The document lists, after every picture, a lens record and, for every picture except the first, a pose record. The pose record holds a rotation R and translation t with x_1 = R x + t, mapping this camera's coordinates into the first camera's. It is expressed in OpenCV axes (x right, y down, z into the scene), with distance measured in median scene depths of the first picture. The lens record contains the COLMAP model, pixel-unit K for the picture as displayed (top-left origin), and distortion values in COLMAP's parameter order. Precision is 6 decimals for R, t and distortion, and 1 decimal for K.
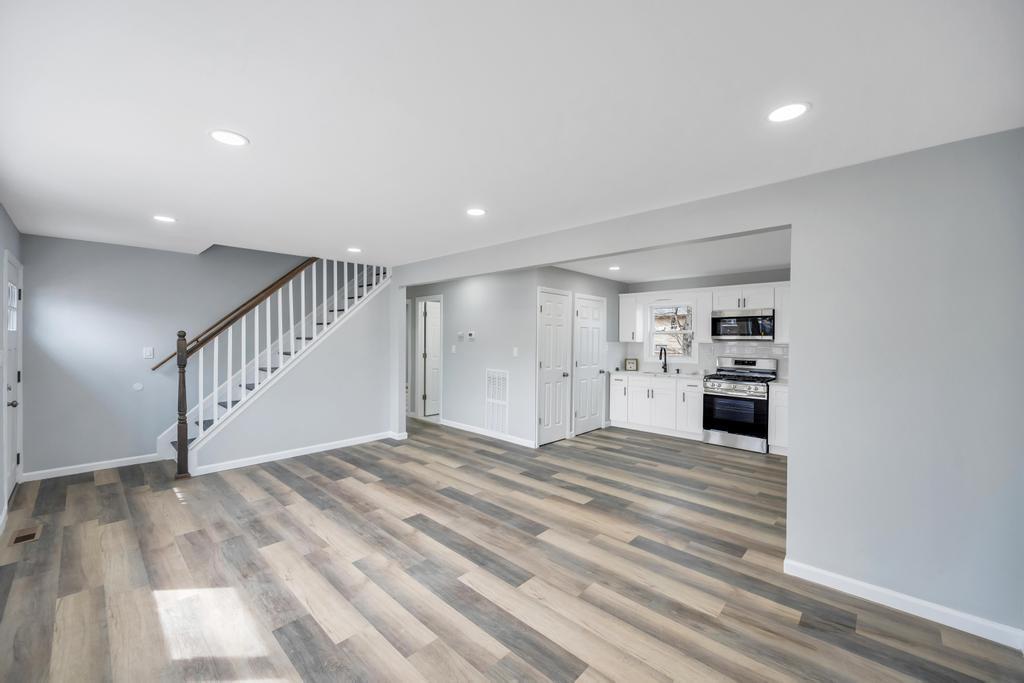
lens RADIAL K [[406.7, 0, 510.7], [0, 406.7, 340.8], [0, 0, 1]] dist [-0.001410, 0.000428]
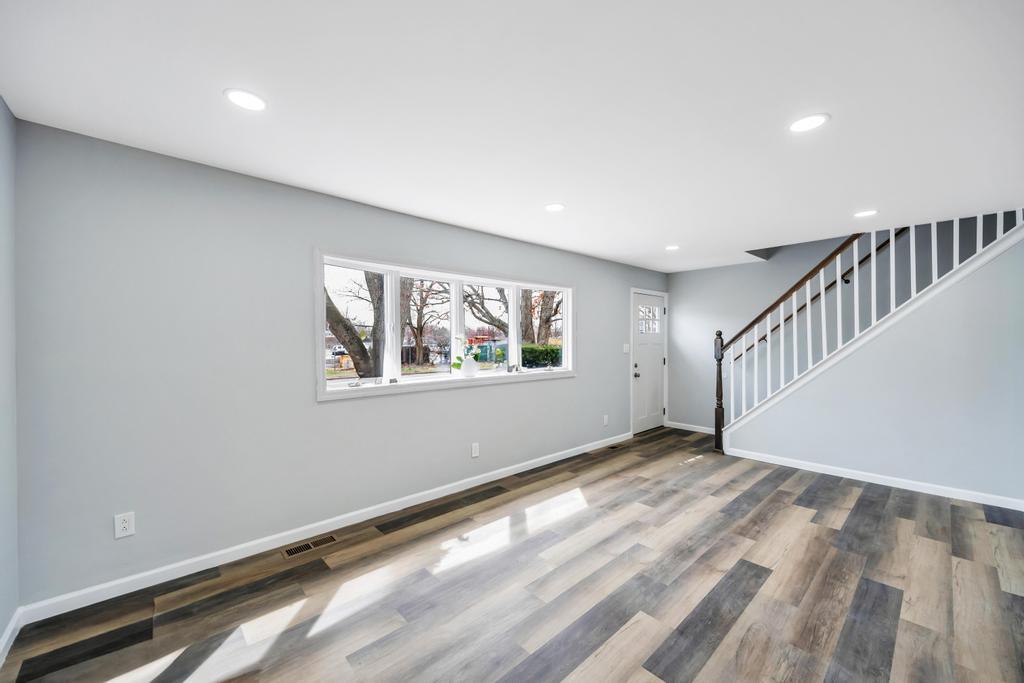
lens RADIAL K [[406.7, 0, 510.9], [0, 406.7, 339.4], [0, 0, 1]] dist [-0.001410, 0.000428]
pose [[-0.074689, -0.004373, -0.997197, 0.569178], [-0.007665, 0.999963, -0.003811, 0.013300], [0.997177, 0.007359, -0.074720, 0.600497]]
